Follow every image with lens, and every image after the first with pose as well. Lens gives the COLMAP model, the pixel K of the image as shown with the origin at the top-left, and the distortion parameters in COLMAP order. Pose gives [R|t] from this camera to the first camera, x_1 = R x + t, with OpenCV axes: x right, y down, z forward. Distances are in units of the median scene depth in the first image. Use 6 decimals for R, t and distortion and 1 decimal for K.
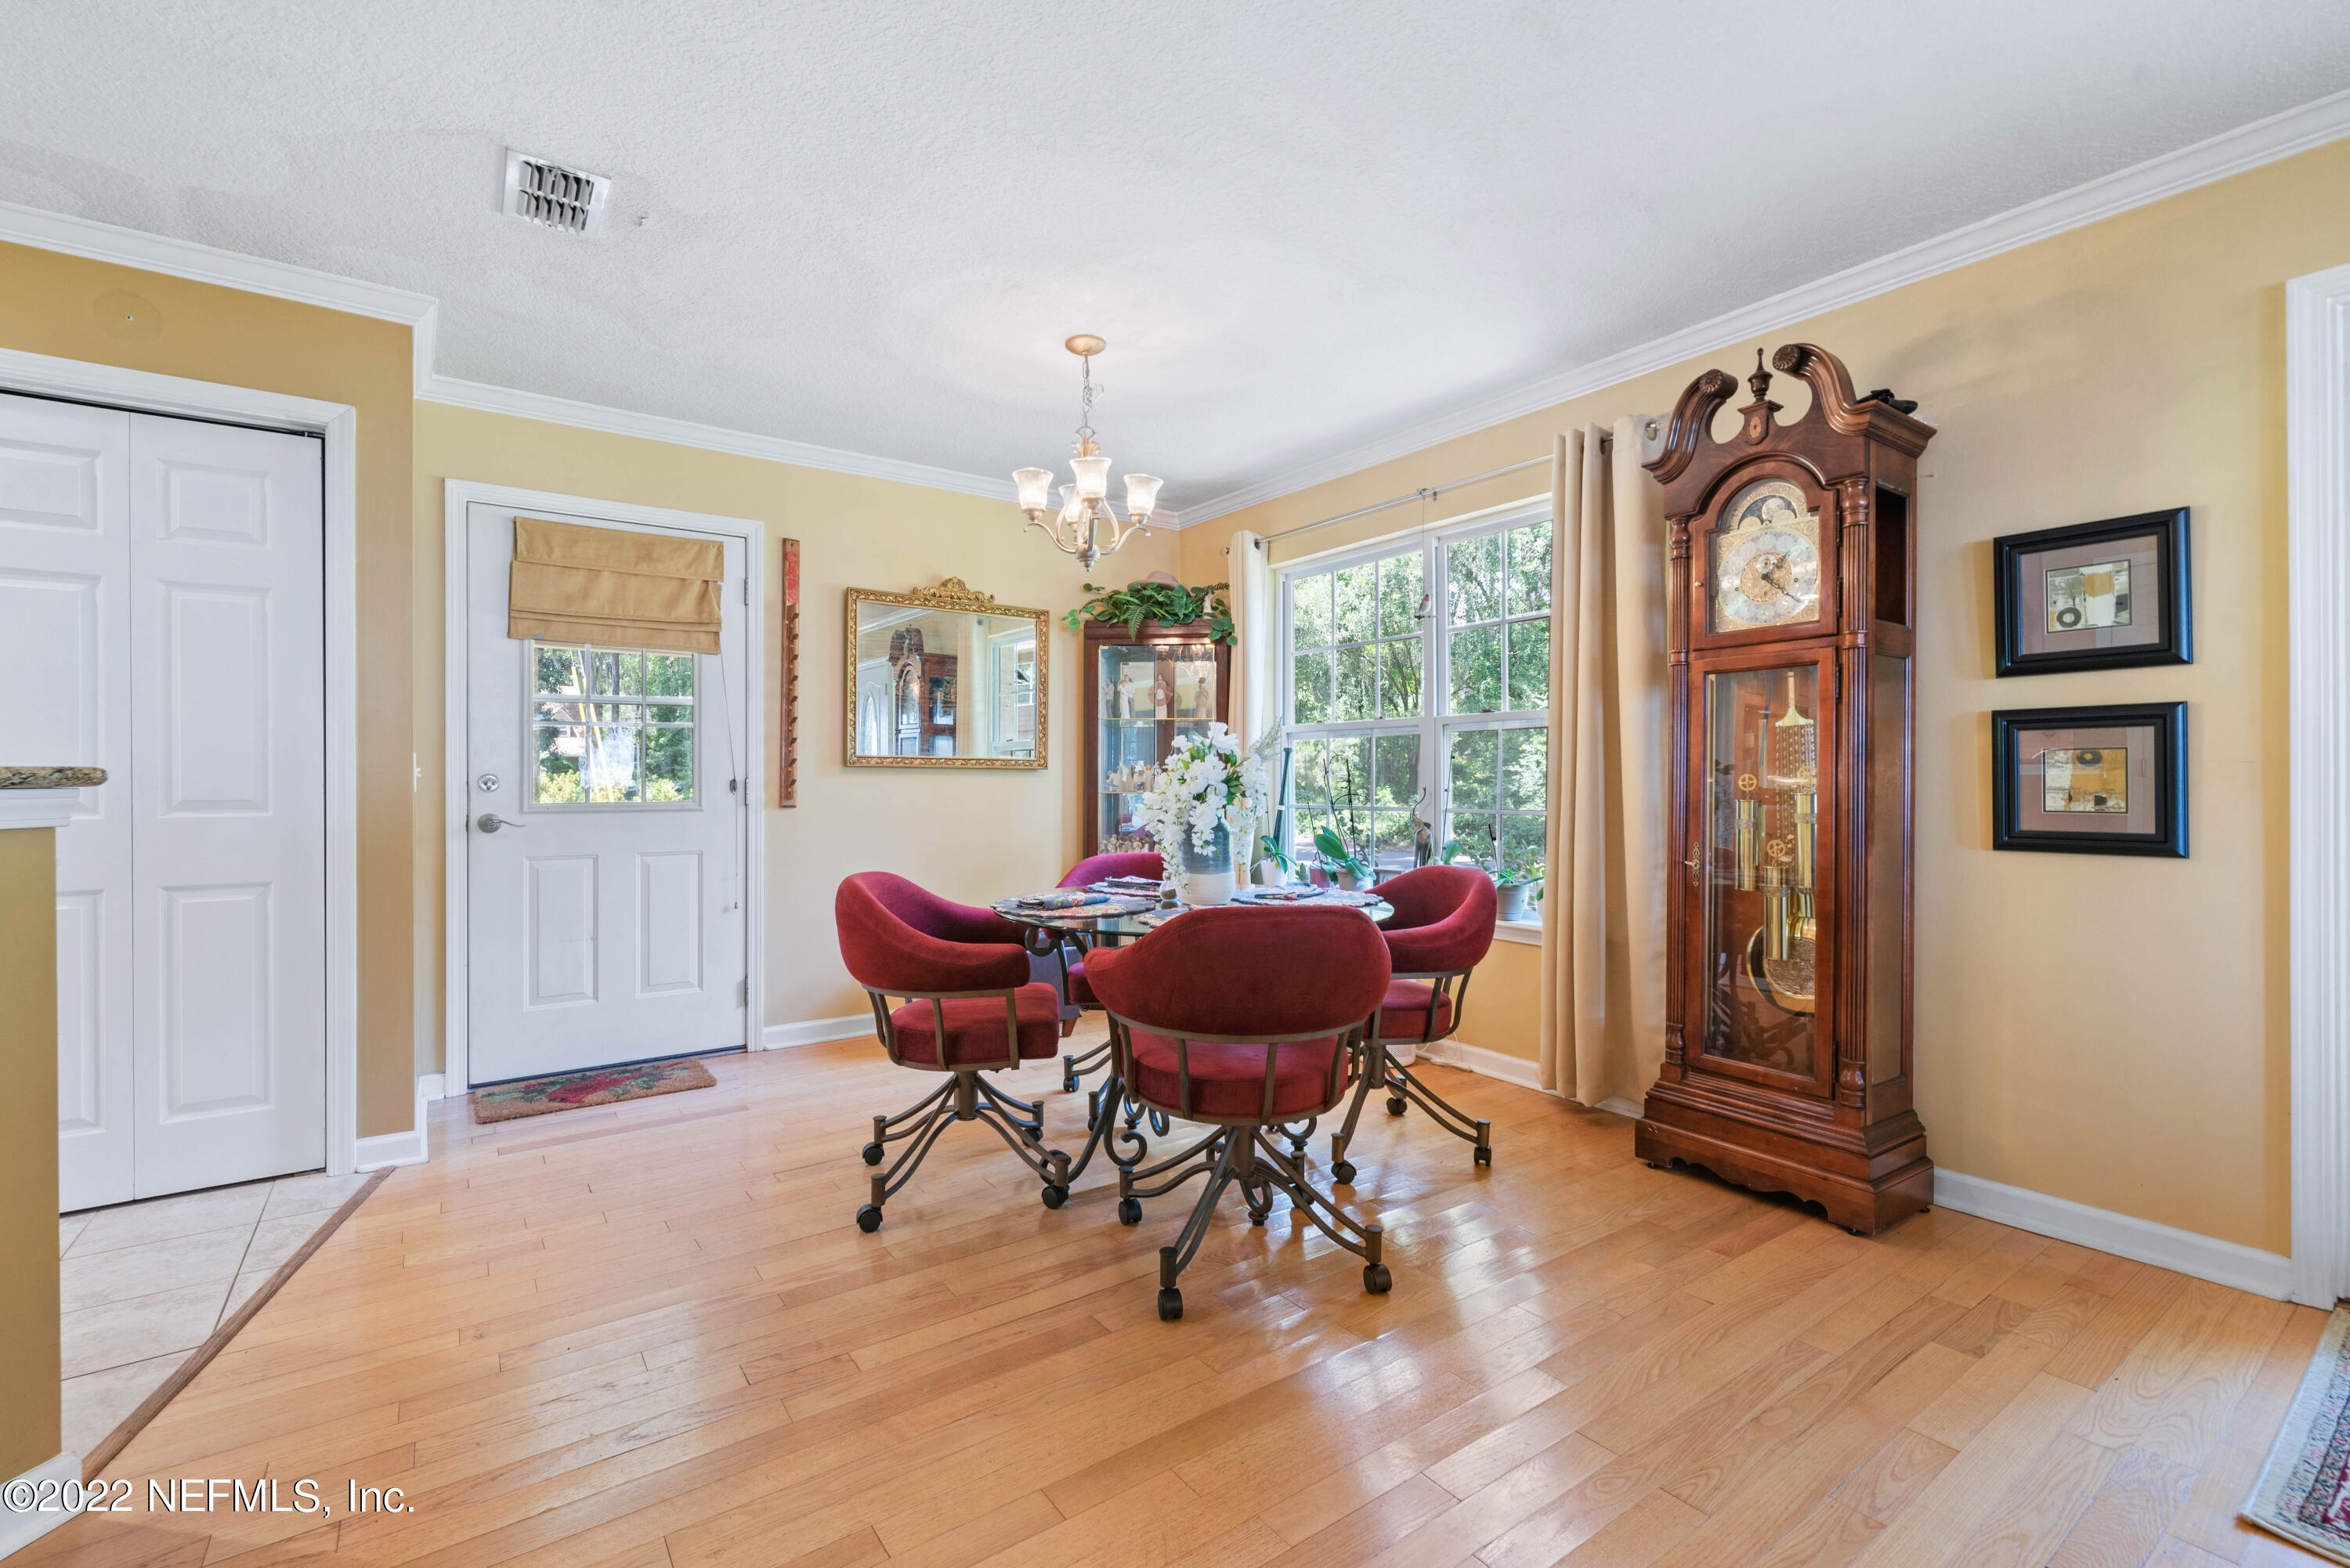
lens RADIAL K [[1017.8, 0, 1172.8], [0, 1017.8, 782.7], [0, 0, 1]] dist [0.000270, -0.000189]
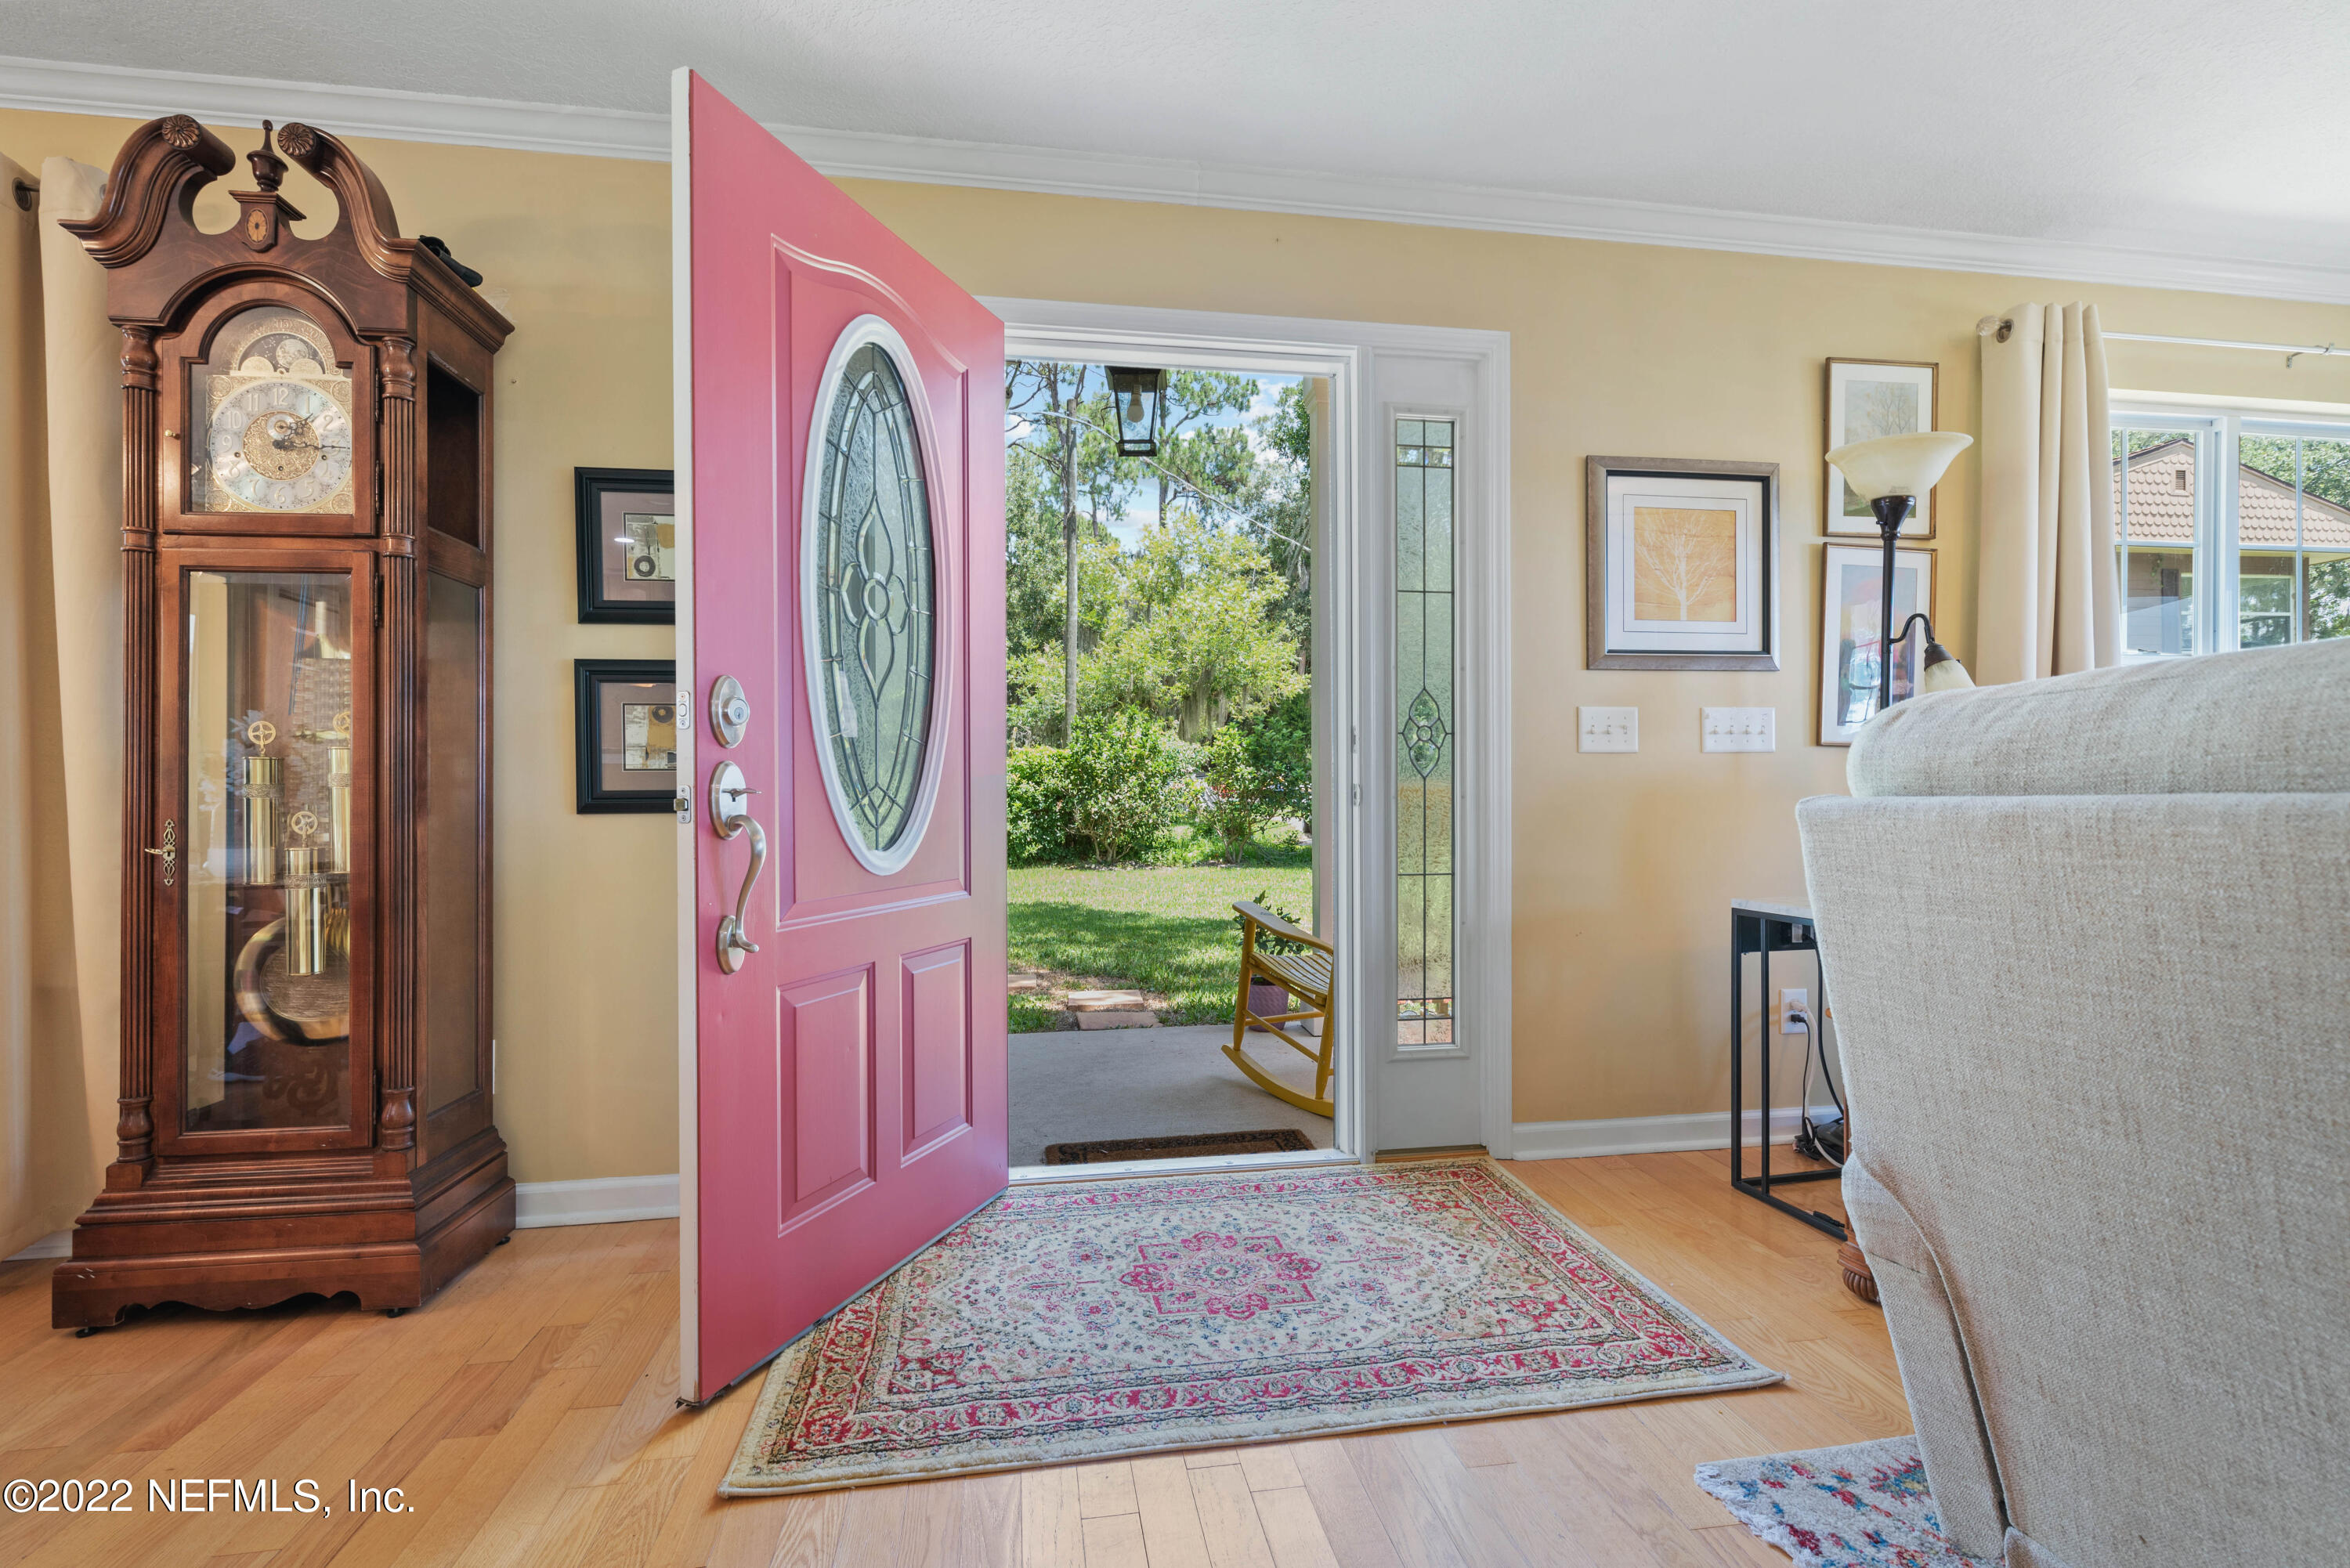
lens RADIAL K [[1017.8, 0, 1172.8], [0, 1017.8, 782.7], [0, 0, 1]] dist [0.000270, -0.000189]
pose [[0.446821, -0.000406, 0.894623, 0.227105], [0.004130, 0.999990, -0.001609, 0.041203], [-0.894614, 0.004413, 0.446818, 0.119380]]
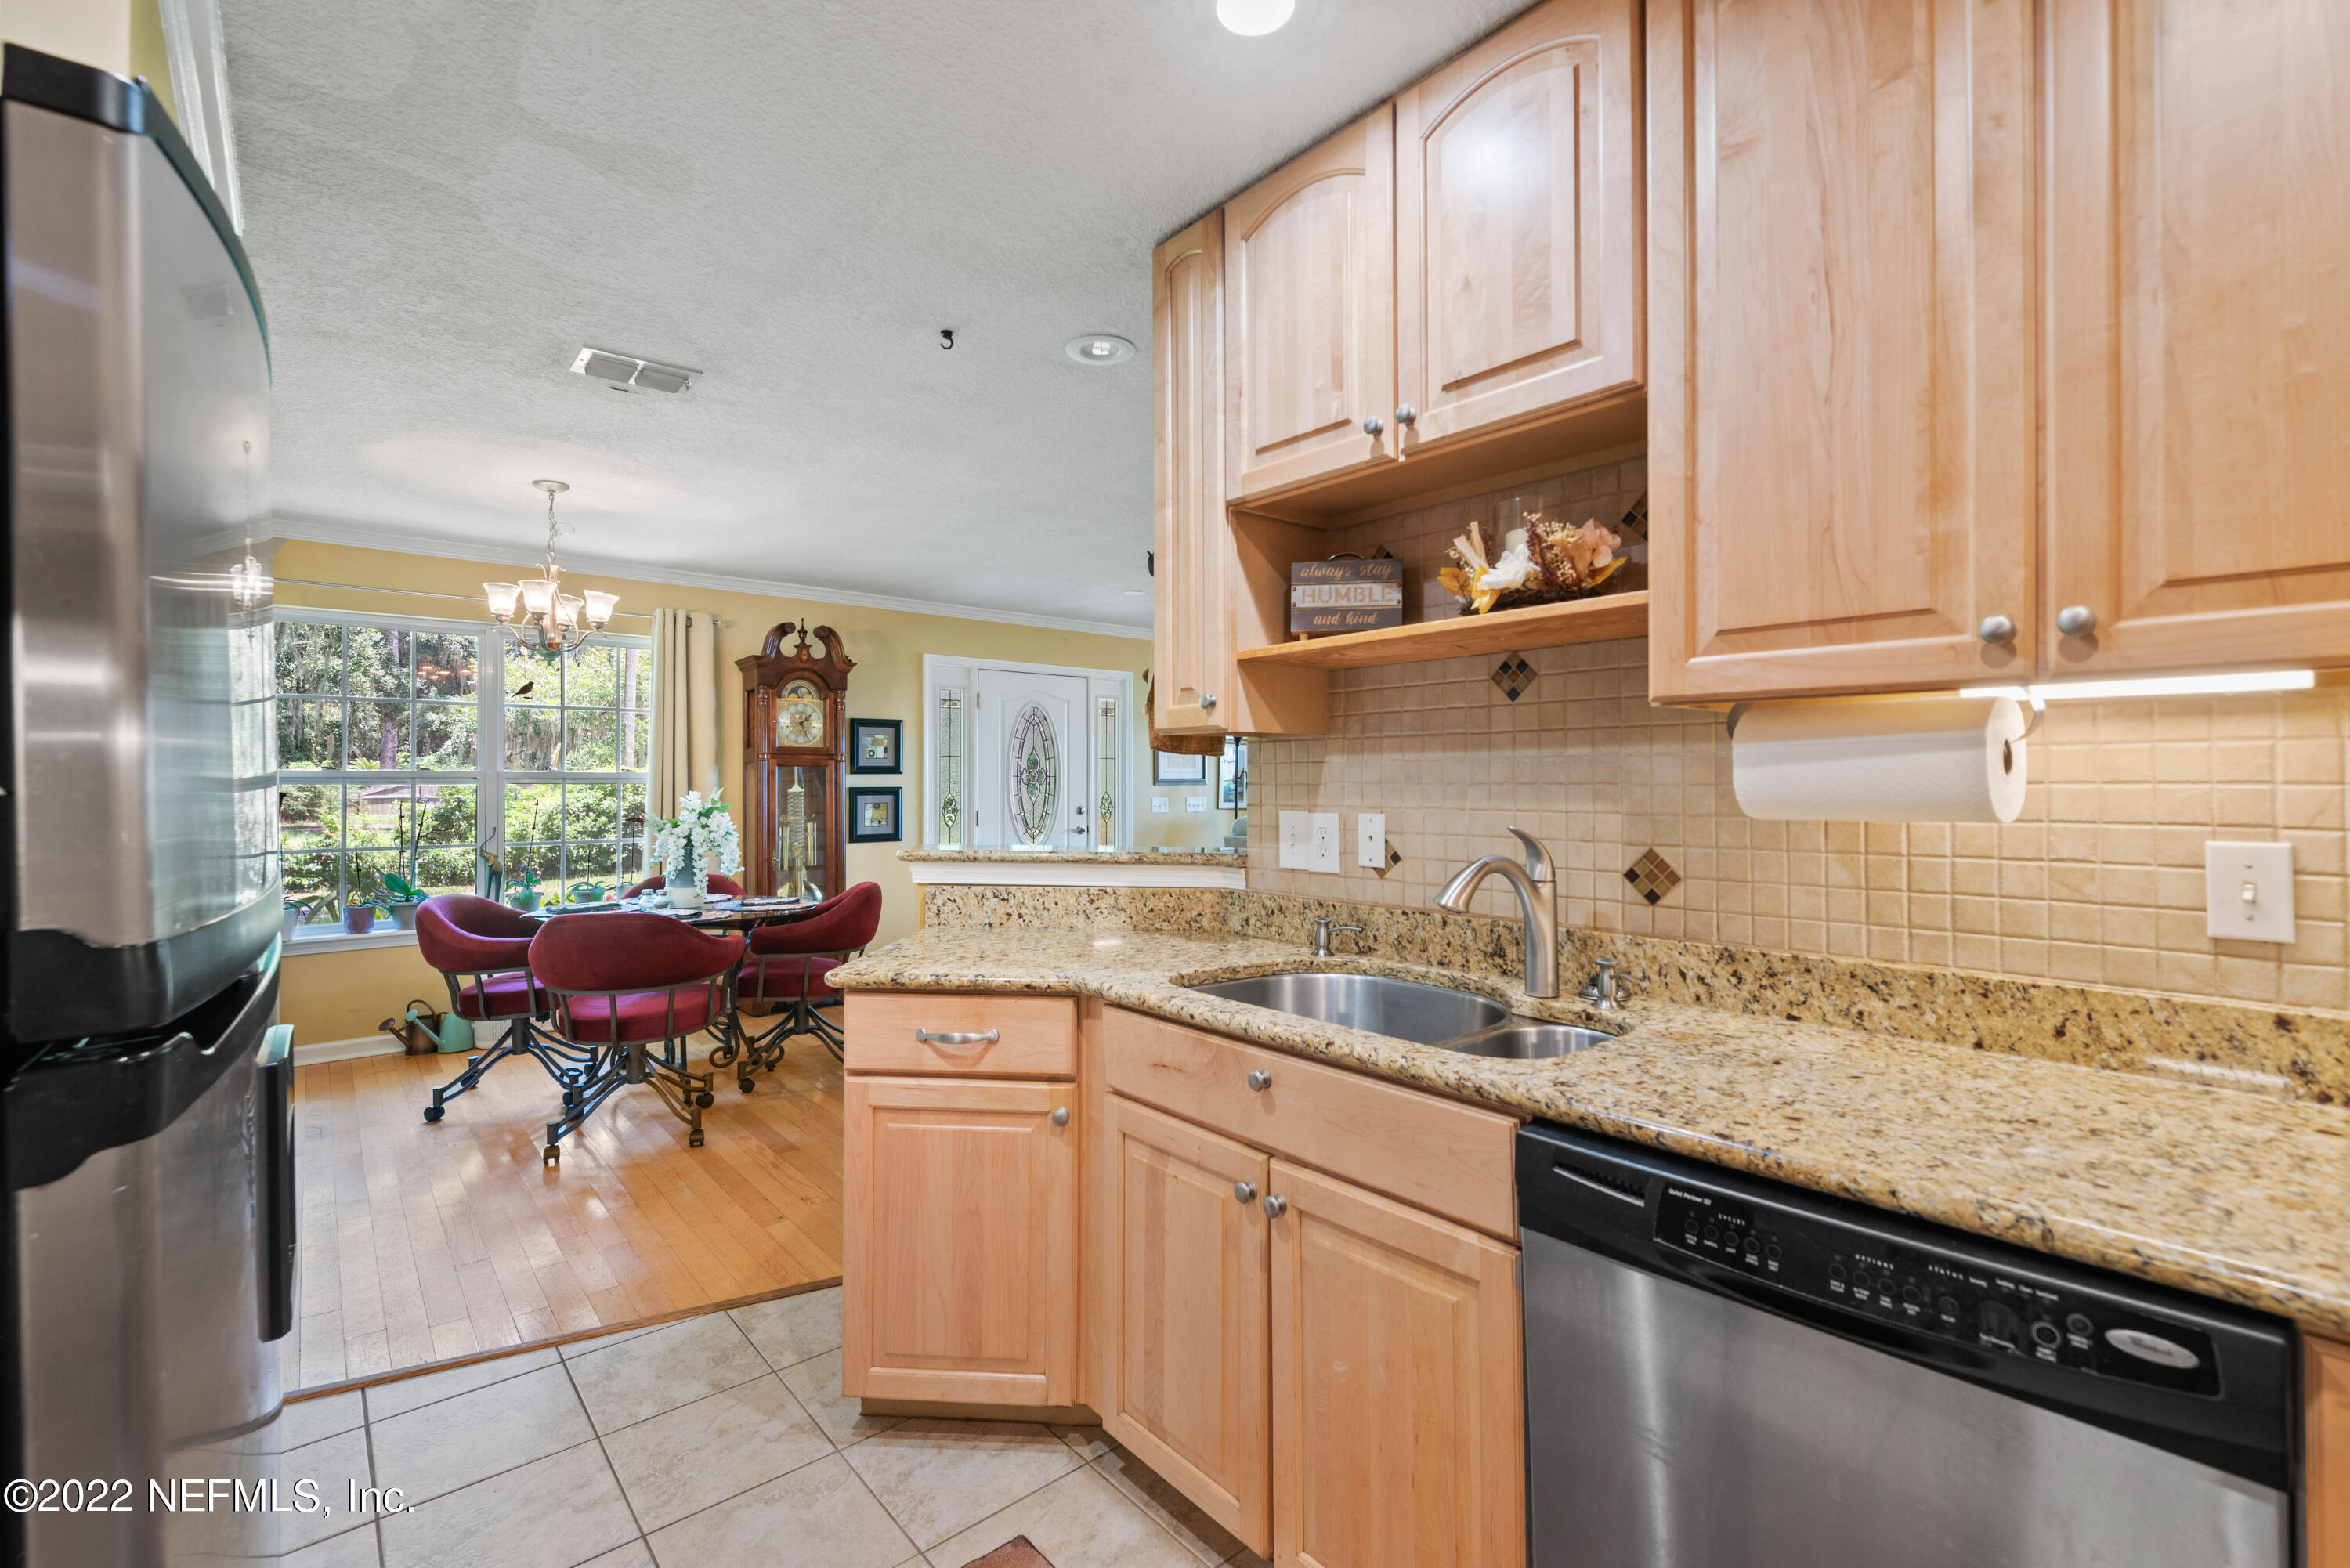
lens RADIAL K [[1017.8, 0, 1172.8], [0, 1017.8, 782.7], [0, 0, 1]] dist [0.000270, -0.000189]
pose [[-0.090175, 0.005272, 0.995912, -1.668254], [0.004577, 0.999978, -0.004879, -0.063342], [-0.995915, 0.004118, -0.090197, 0.416751]]
